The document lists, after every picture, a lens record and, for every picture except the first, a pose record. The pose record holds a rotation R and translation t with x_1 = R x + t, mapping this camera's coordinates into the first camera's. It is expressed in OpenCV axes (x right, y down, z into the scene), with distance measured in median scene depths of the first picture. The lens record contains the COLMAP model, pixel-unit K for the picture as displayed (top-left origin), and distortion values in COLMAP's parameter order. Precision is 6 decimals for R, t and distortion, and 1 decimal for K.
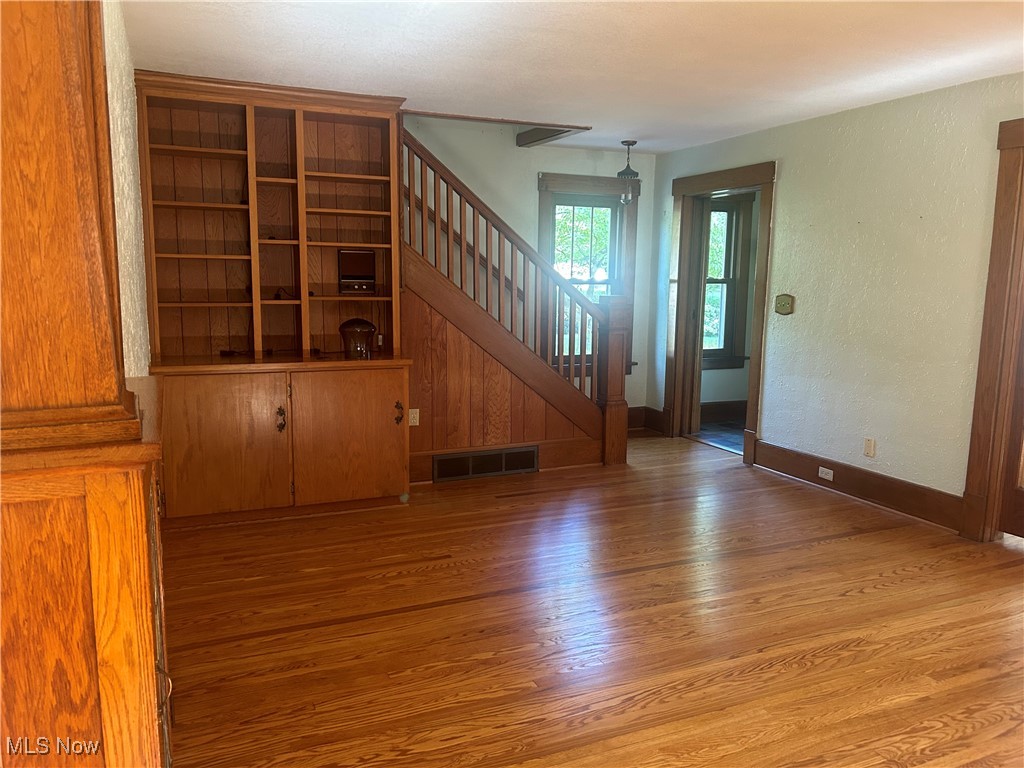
lens RADIAL K [[769.3, 0, 517.2], [0, 769.3, 385.7], [0, 0, 1]] dist [0.054991, -0.064499]
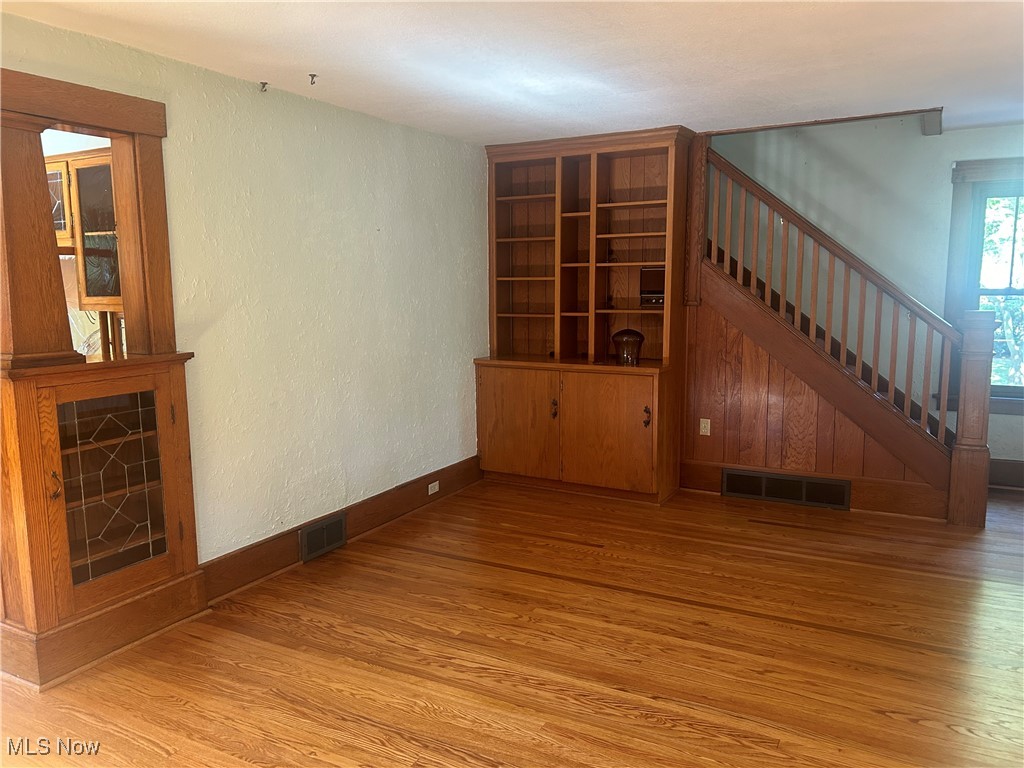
lens RADIAL K [[769.3, 0, 515.5], [0, 769.3, 385.3], [0, 0, 1]] dist [0.054991, -0.064499]
pose [[0.620272, 0.091712, -0.779007, 0.591720], [-0.101322, 0.994189, 0.036368, -0.030721], [0.777815, 0.056373, 0.625960, 0.177266]]
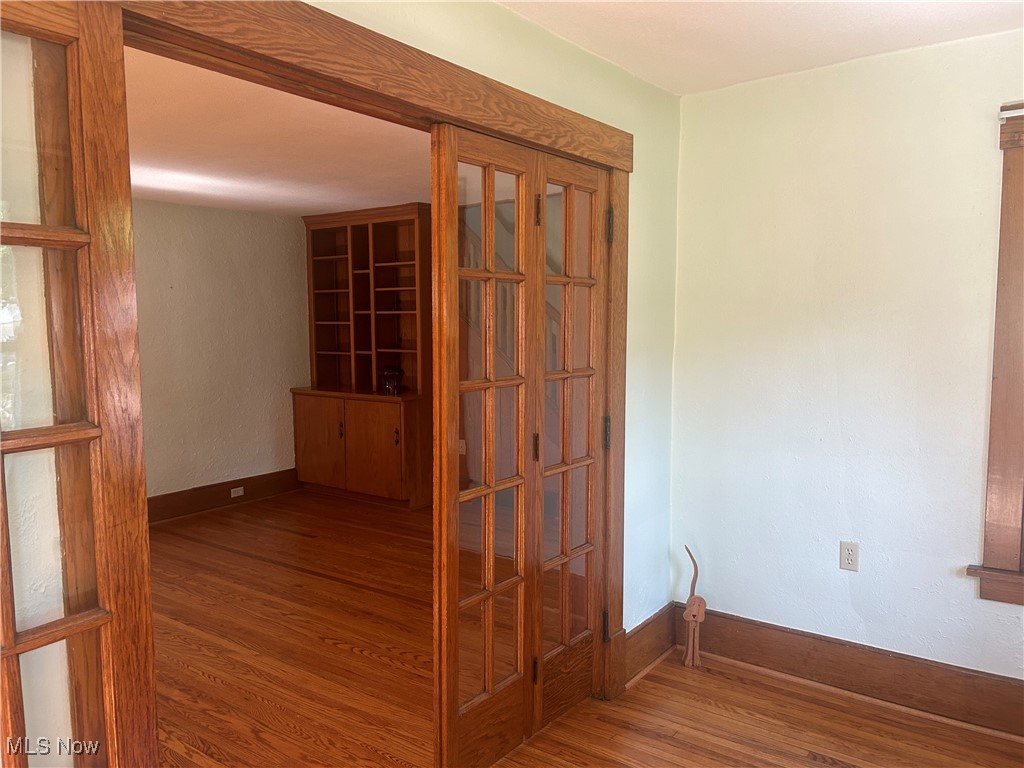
lens RADIAL K [[769.3, 0, 517.5], [0, 769.3, 383.6], [0, 0, 1]] dist [0.054991, -0.064499]
pose [[0.511309, 0.059090, -0.857363, 1.115971], [-0.114902, 0.993377, -0.000060, -0.082130], [0.851681, 0.098543, 0.514712, 0.499235]]
